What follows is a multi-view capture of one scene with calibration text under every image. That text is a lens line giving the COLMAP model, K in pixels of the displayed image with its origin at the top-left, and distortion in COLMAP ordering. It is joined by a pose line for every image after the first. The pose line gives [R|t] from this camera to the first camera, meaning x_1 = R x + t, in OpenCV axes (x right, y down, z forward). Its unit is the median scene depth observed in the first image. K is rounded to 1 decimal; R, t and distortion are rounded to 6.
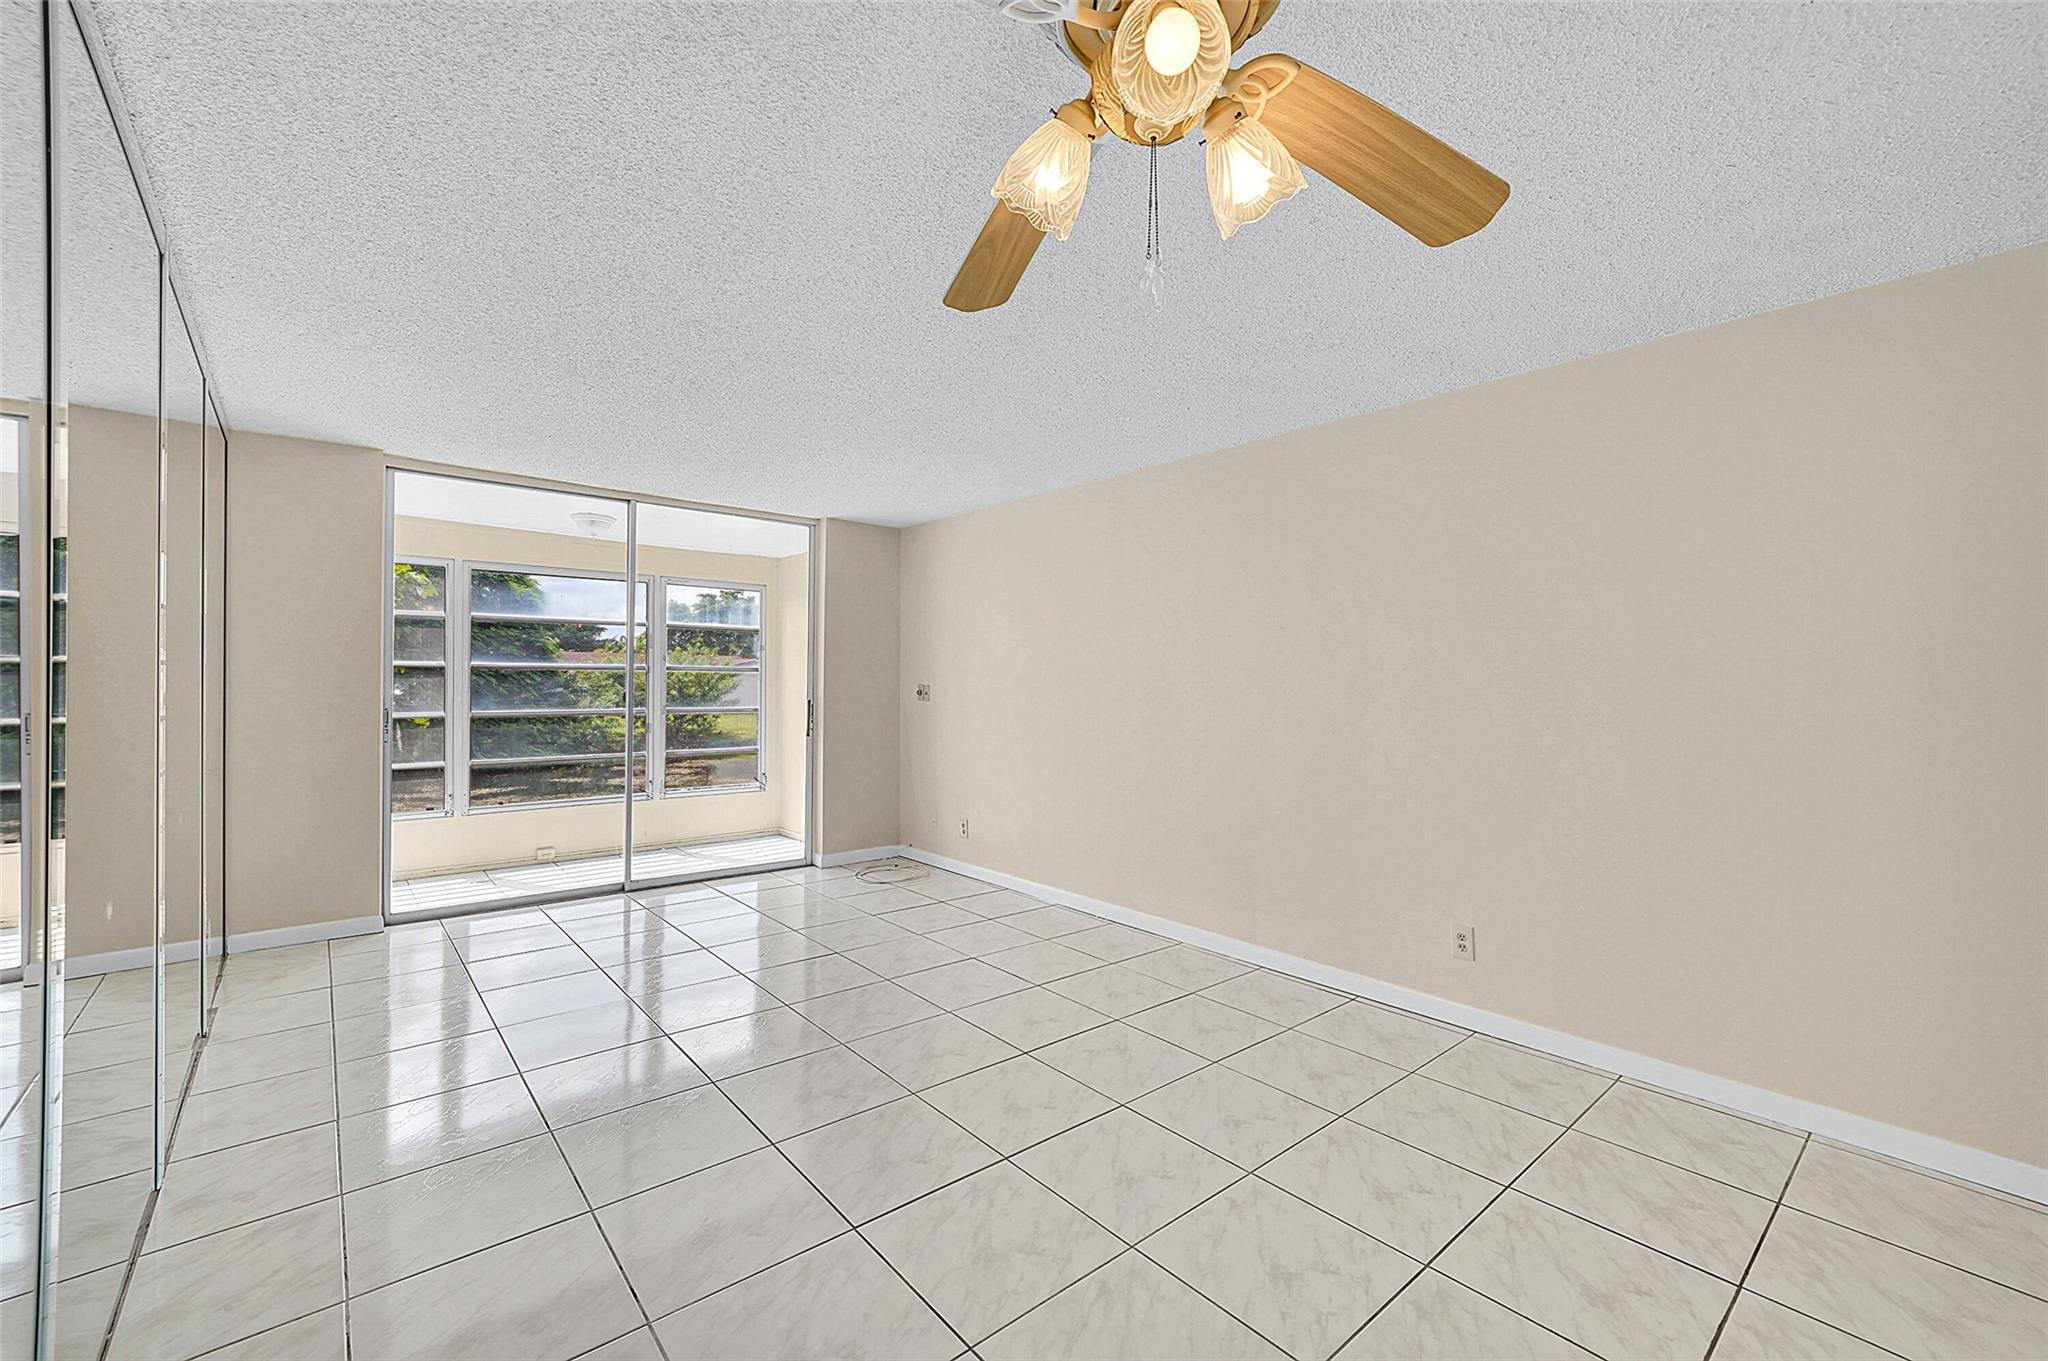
lens RADIAL K [[883.3, 0, 963.6], [0, 883.3, 679.7], [0, 0, 1]] dist [0.028142, 0.000176]
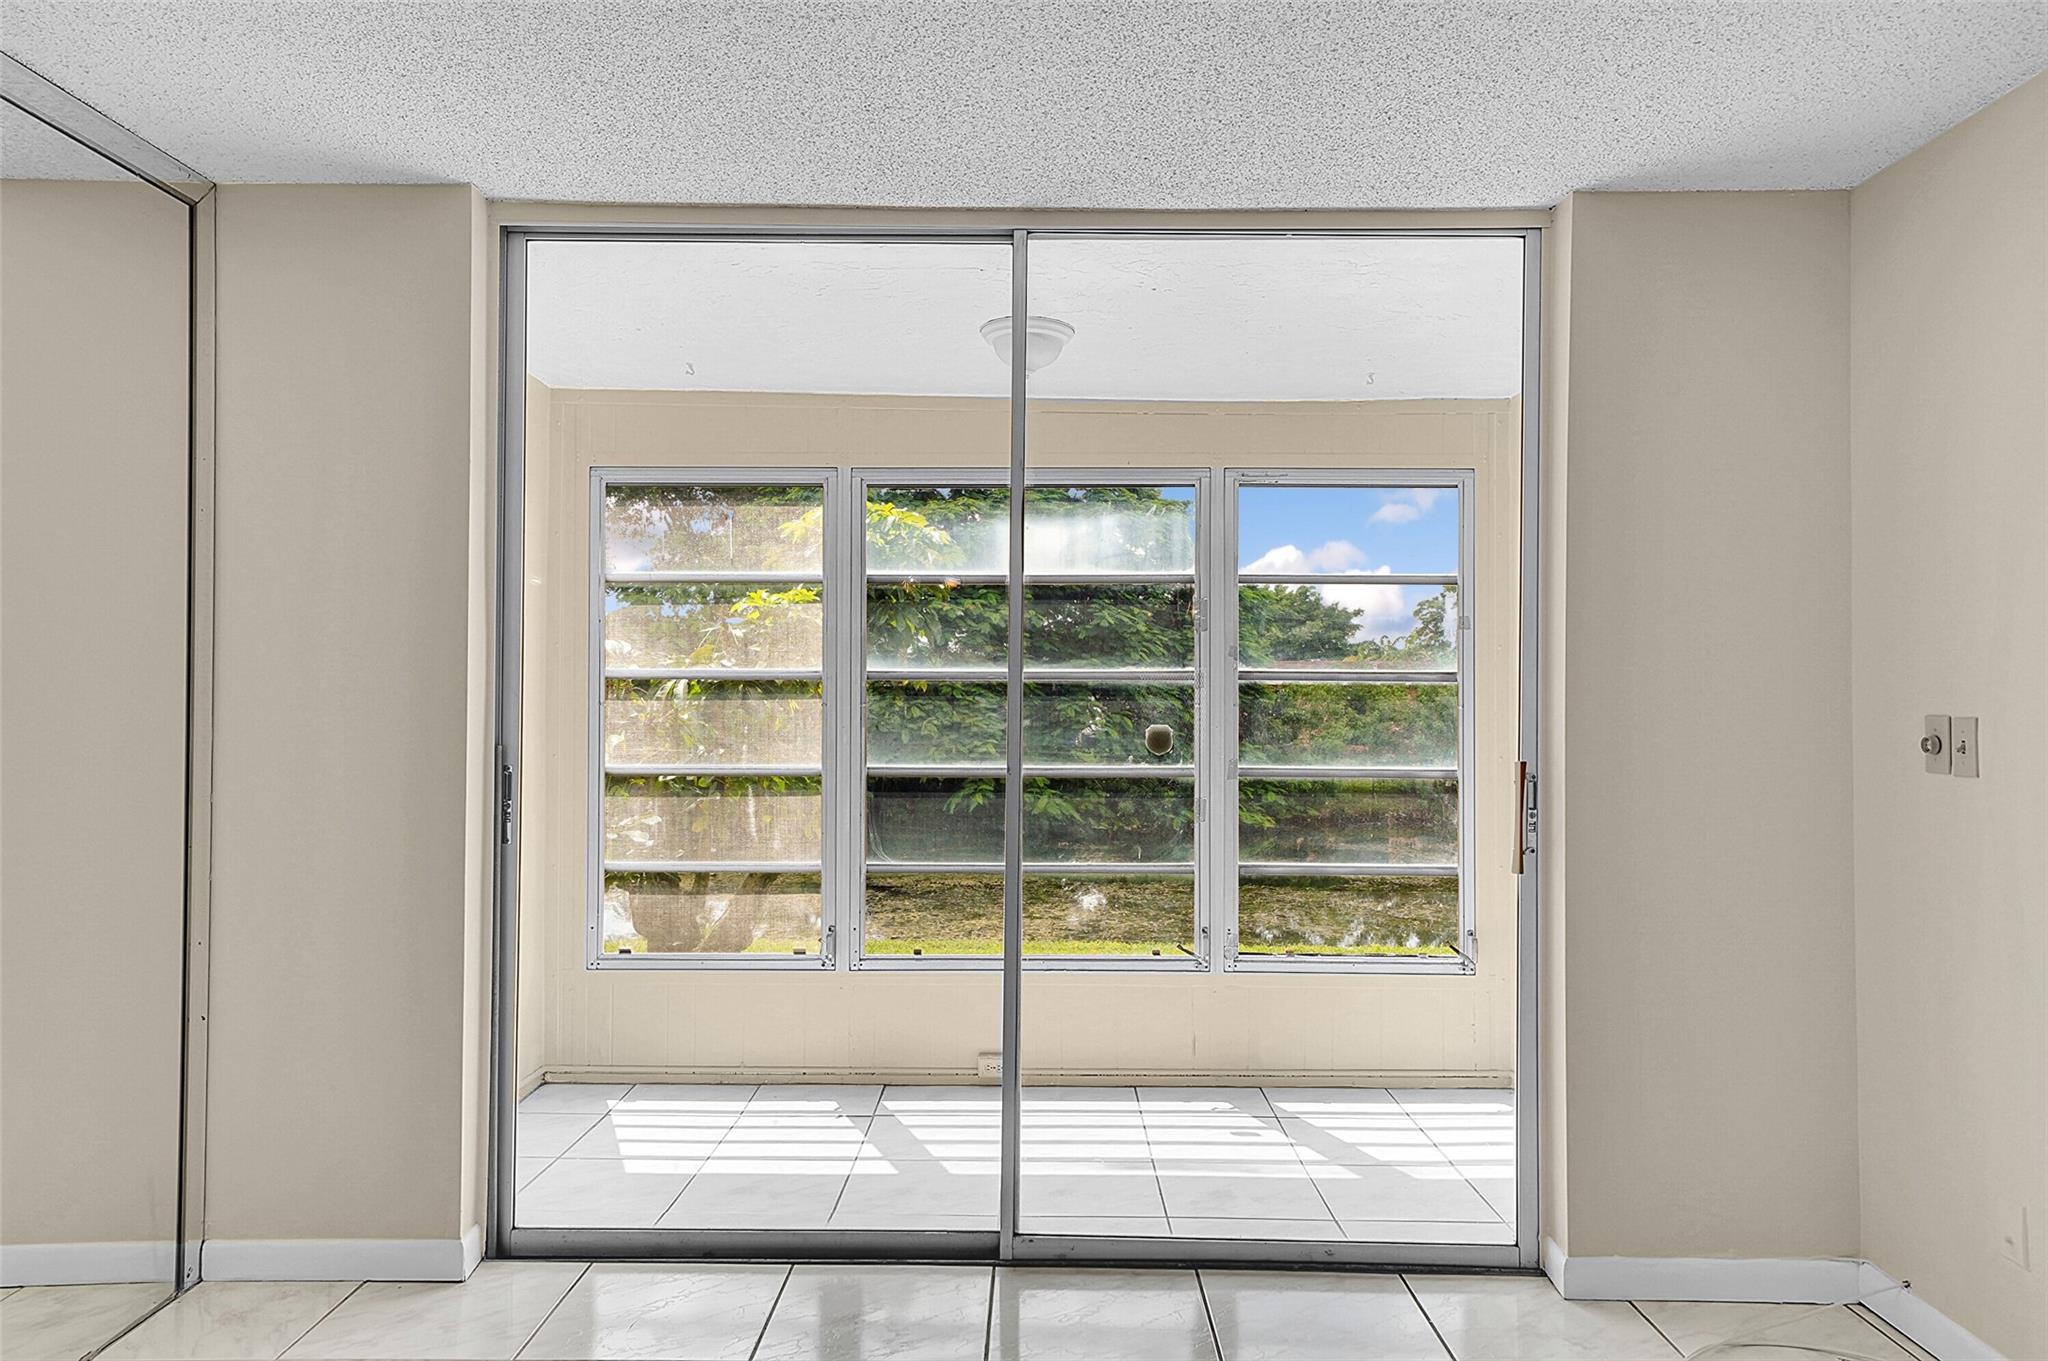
lens RADIAL K [[1337.8, 0, 1024.0], [0, 1337.8, 680.5], [0, 0, 1]] dist [0.024908, 0.001624]
pose [[0.797309, -0.011453, -0.603463, -0.020413], [0.001404, 0.999852, -0.017120, 0.001191], [0.603570, 0.012803, 0.797207, 0.477942]]
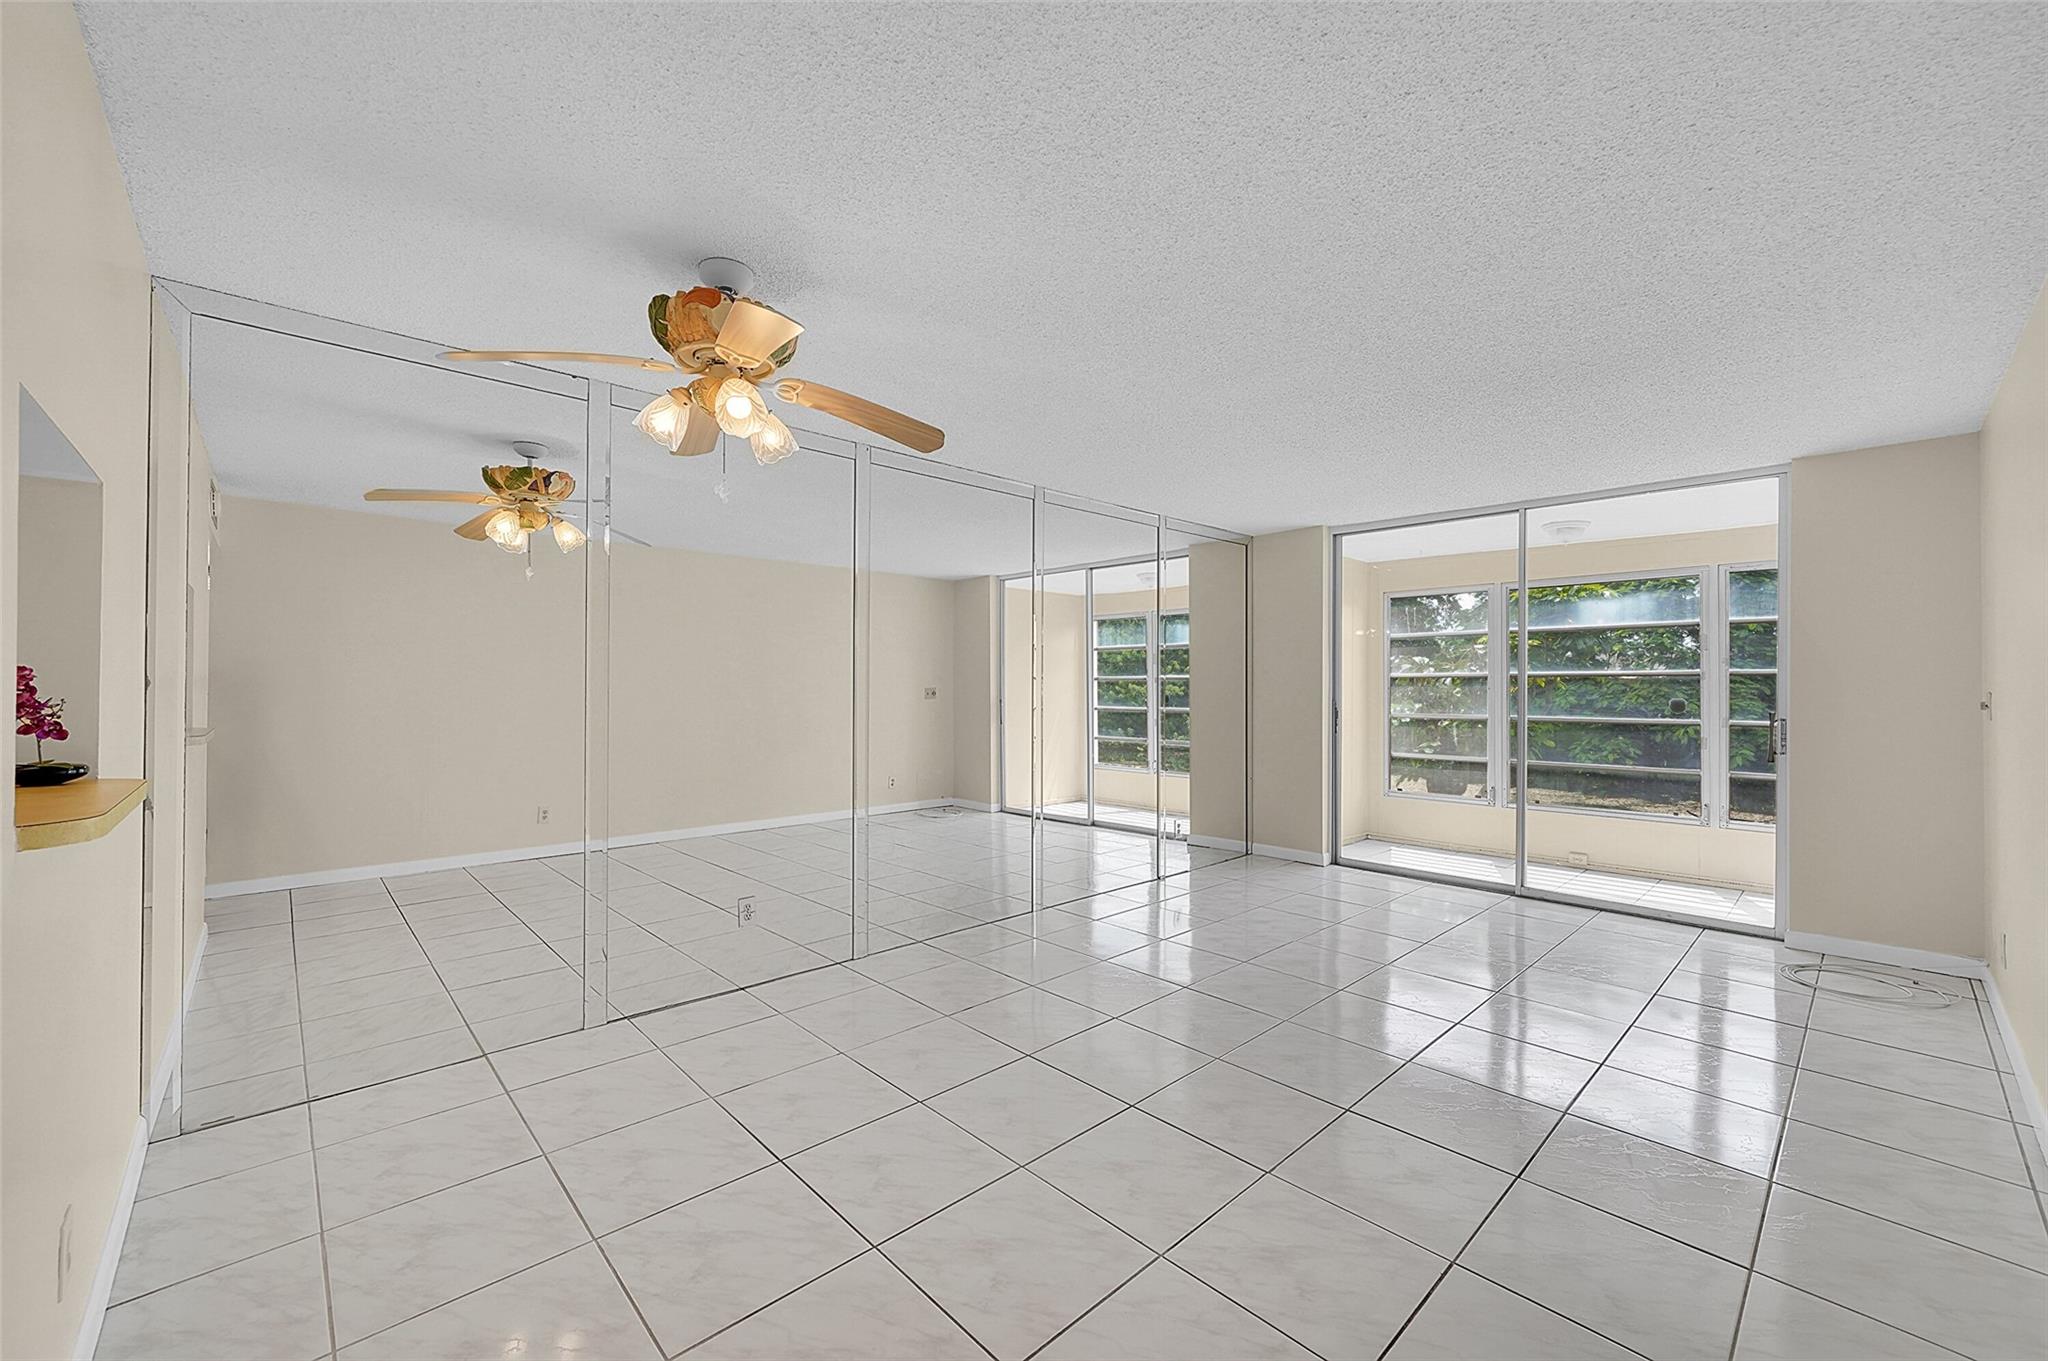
lens RADIAL K [[795.7, 0, 1028.7], [0, 795.7, 689.4], [0, 0, 1]] dist [-0.001624, 0.000261]
pose [[0.122003, -0.002152, -0.992527, 0.394423], [0.002619, 0.999995, -0.001847, 0.002772], [0.992526, -0.002374, 0.122008, 0.296015]]
